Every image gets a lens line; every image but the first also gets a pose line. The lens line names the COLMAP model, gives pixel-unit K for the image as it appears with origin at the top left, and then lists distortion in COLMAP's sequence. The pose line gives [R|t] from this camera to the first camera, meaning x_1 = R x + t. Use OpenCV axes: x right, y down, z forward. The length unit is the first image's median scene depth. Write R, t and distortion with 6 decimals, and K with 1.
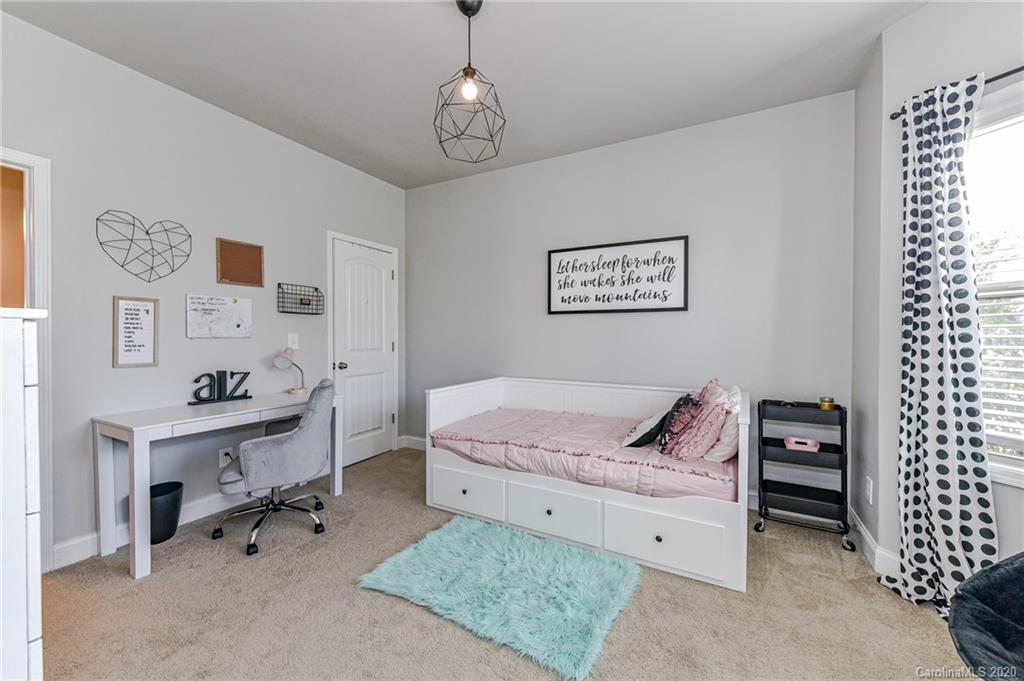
lens RADIAL K [[403.2, 0, 510.7], [0, 403.2, 340.4], [0, 0, 1]] dist [0.006774, -0.001744]
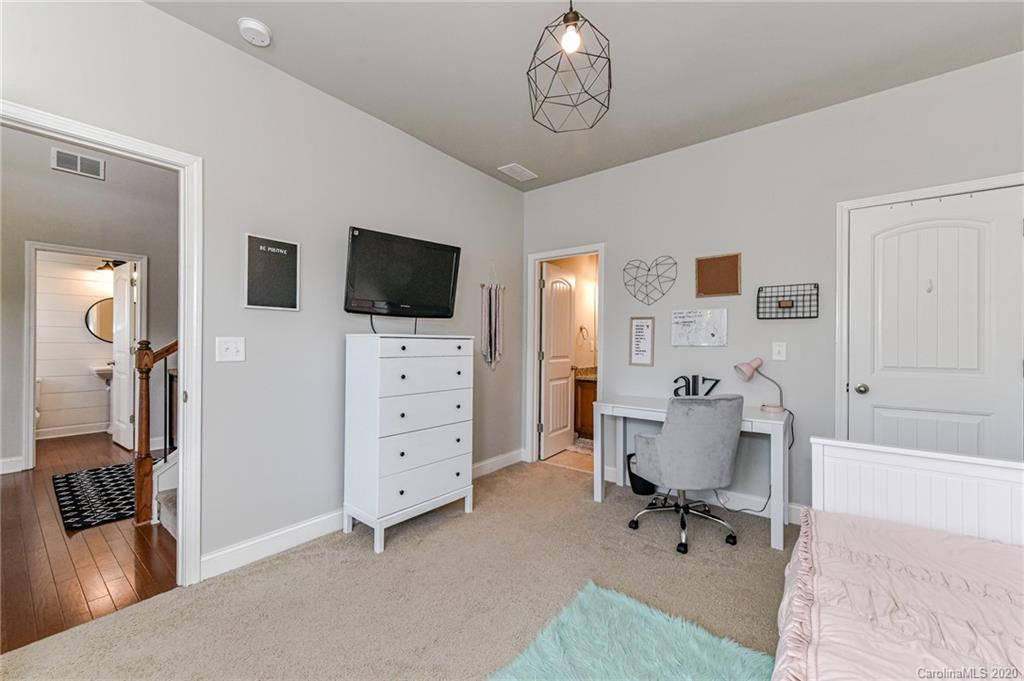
lens RADIAL K [[403.2, 0, 514.2], [0, 403.2, 340.5], [0, 0, 1]] dist [0.006774, -0.001744]
pose [[-0.167849, -0.010703, -0.985755, 0.471781], [-0.021016, 0.999753, -0.007277, -0.003197], [0.985589, 0.019495, -0.168032, 0.679110]]
